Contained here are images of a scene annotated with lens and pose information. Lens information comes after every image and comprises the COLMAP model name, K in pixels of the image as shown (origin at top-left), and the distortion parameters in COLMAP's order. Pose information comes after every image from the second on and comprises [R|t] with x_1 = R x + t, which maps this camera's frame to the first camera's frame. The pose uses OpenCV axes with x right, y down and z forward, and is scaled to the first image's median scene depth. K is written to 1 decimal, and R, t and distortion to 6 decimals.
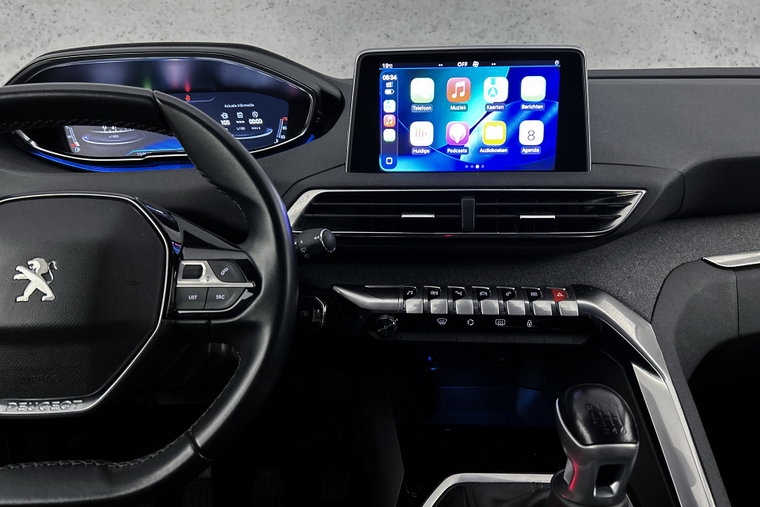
lens RADIAL K [[578.8, 0, 379.6], [0, 578.8, 261.6], [0, 0, 1]] dist [0.053891, -0.062363]
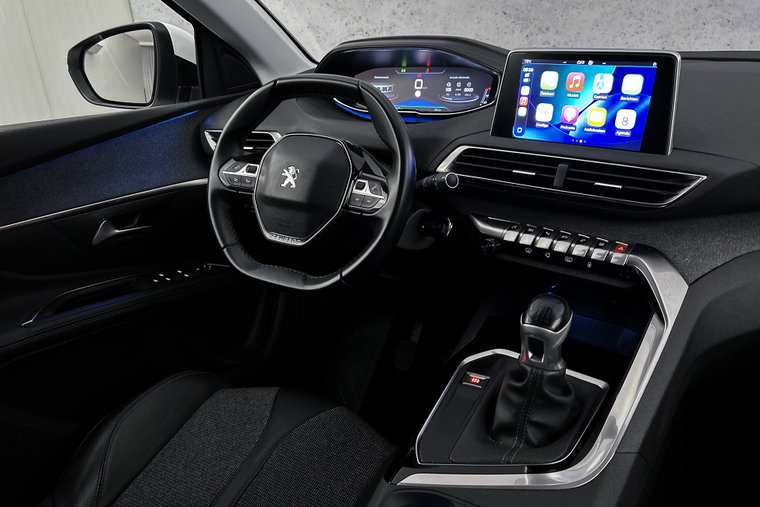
lens RADIAL K [[578.8, 0, 375.9], [0, 578.8, 259.6], [0, 0, 1]] dist [0.053891, -0.062363]
pose [[0.827026, 0.212754, -0.520350, 0.540075], [-0.159344, 0.976375, 0.145951, -0.021180], [0.539108, -0.037791, 0.841388, -0.381481]]
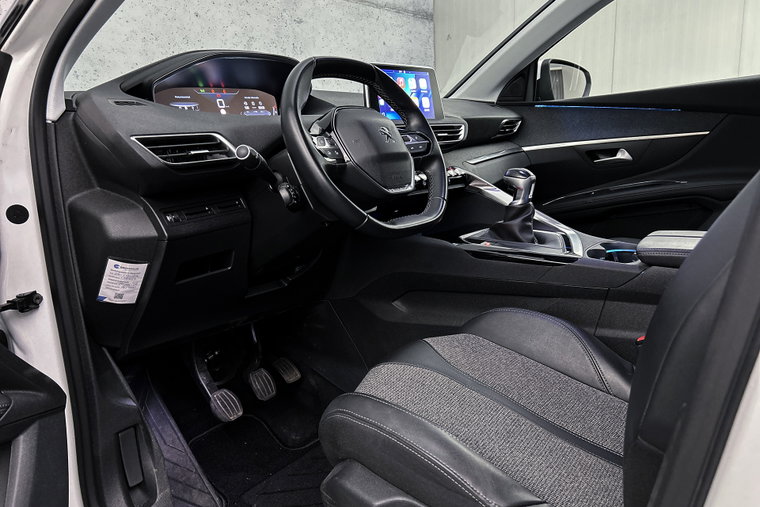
lens RADIAL K [[578.8, 0, 377.7], [0, 578.8, 255.6], [0, 0, 1]] dist [0.053891, -0.062363]
pose [[0.658457, -0.160195, 0.735372, -1.663409], [0.271752, 0.961773, -0.033814, 0.390391], [-0.701845, 0.222104, 0.676819, -0.292451]]
